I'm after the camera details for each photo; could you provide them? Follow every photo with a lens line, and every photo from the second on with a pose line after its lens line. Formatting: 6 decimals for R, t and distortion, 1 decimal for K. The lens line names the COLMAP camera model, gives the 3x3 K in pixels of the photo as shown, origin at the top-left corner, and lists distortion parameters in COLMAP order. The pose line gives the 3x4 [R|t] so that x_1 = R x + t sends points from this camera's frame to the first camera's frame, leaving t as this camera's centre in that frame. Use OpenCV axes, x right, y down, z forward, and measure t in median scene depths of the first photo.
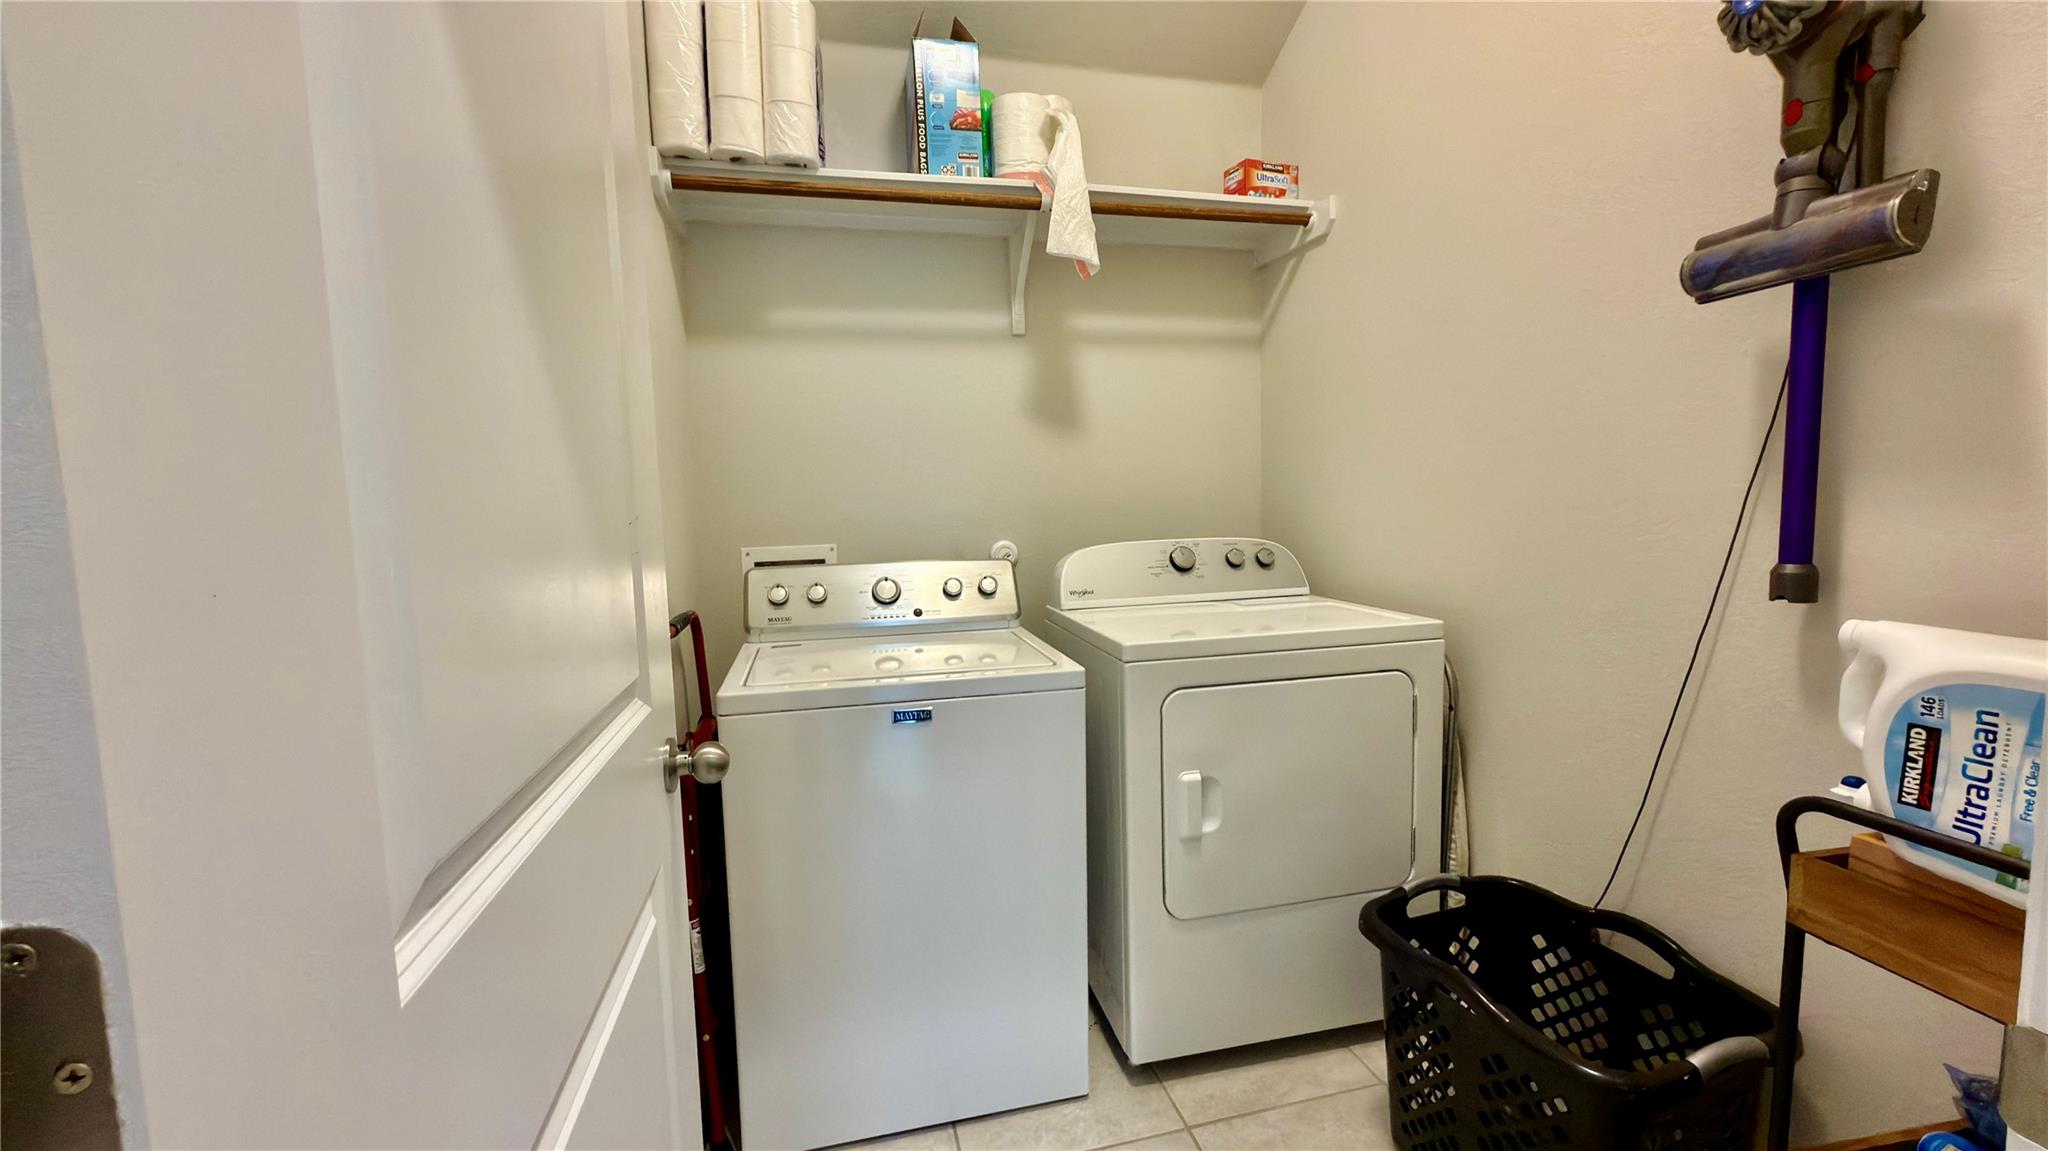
lens RADIAL K [[820.9, 0, 1016.6], [0, 820.9, 578.1], [0, 0, 1]] dist [-0.002305, 0.001580]
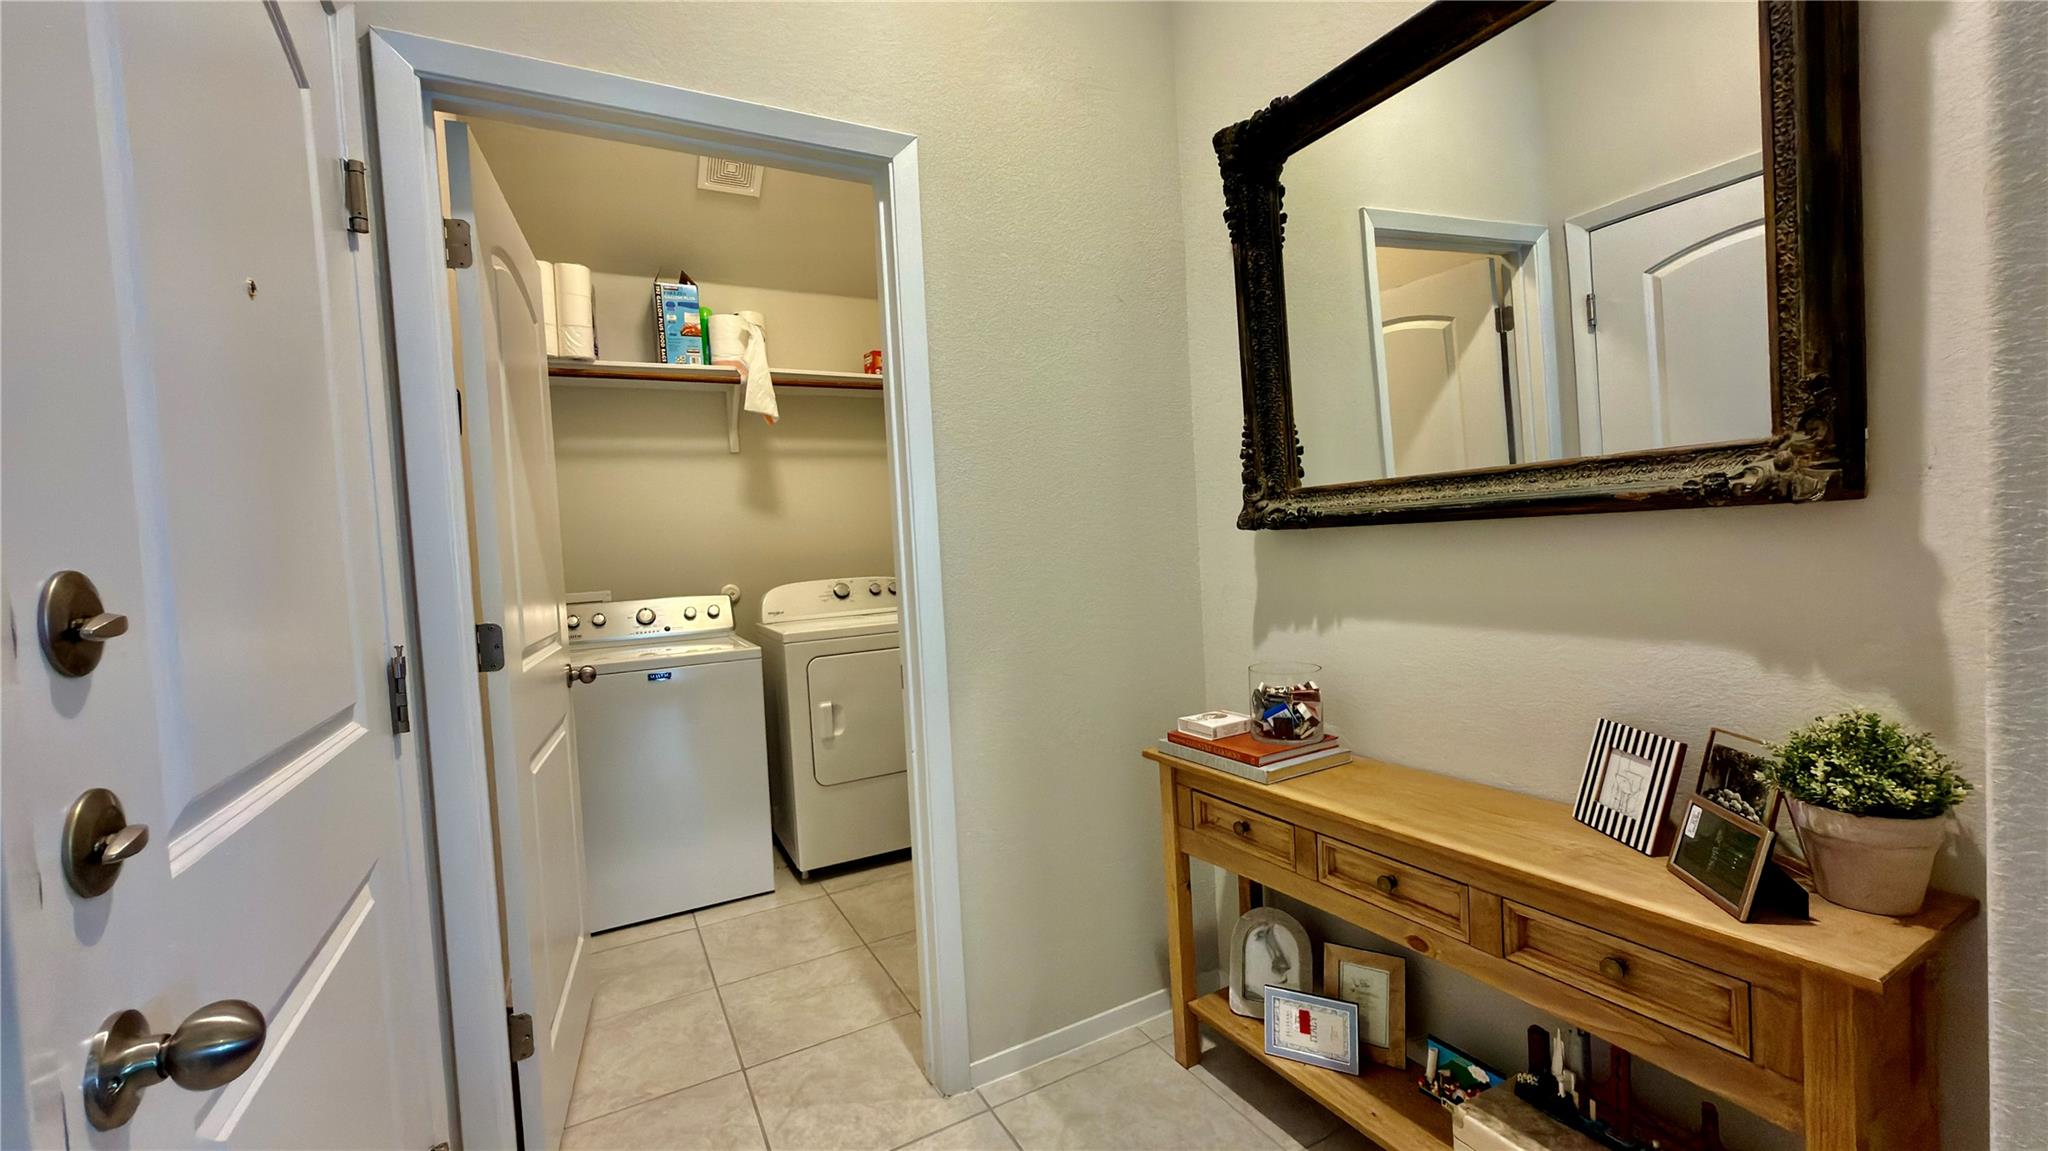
lens RADIAL K [[820.9, 0, 1019.9], [0, 820.9, 577.2], [0, 0, 1]] dist [-0.002305, 0.001580]
pose [[0.967748, -0.036405, 0.249276, 0.149659], [0.053537, 0.996621, -0.062293, 0.076783], [-0.246166, 0.073629, 0.966427, -0.725928]]
